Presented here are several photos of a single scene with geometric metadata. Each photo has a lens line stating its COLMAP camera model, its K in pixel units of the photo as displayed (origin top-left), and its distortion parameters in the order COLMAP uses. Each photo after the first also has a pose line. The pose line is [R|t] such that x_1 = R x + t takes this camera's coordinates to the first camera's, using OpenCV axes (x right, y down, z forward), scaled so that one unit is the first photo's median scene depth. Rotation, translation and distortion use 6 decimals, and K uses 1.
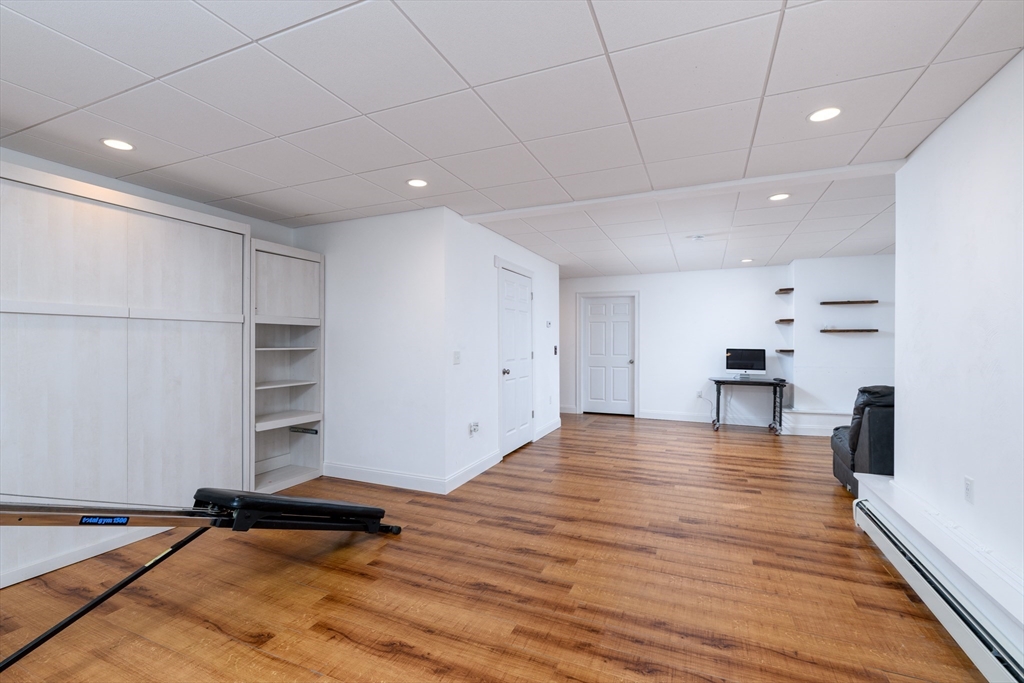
lens RADIAL K [[457.2, 0, 509.4], [0, 457.2, 342.5], [0, 0, 1]] dist [0.001566, 0.000310]
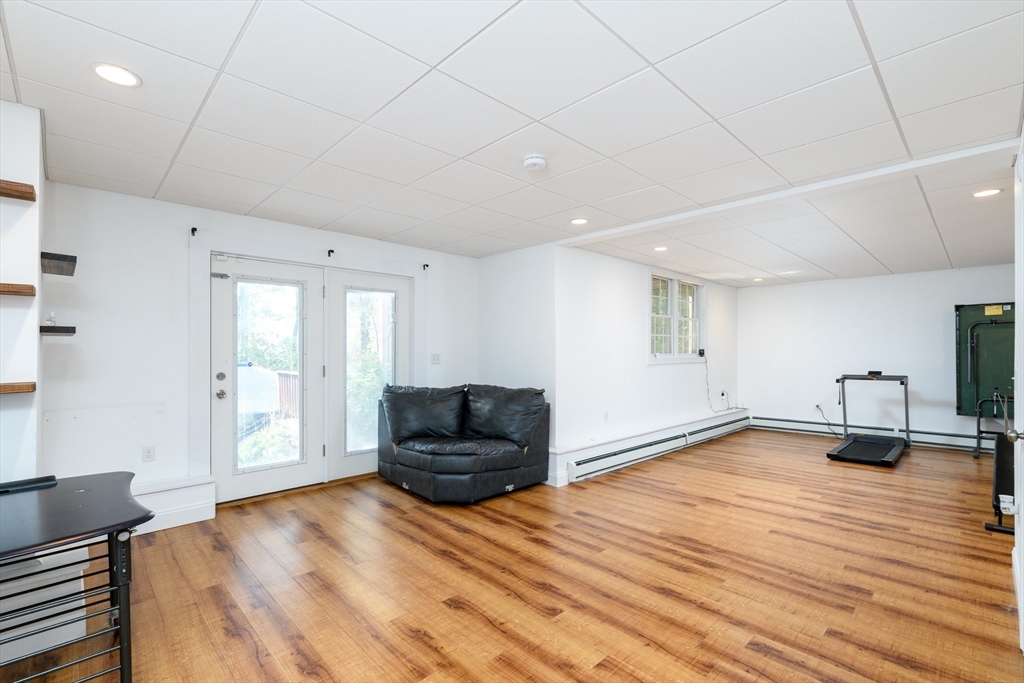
lens RADIAL K [[457.2, 0, 511.3], [0, 457.2, 347.0], [0, 0, 1]] dist [0.001566, 0.000310]
pose [[-0.921345, 0.003329, 0.388731, 0.350489], [-0.000035, 0.999963, -0.008646, -0.010779], [-0.388745, -0.007980, -0.921311, 2.266034]]
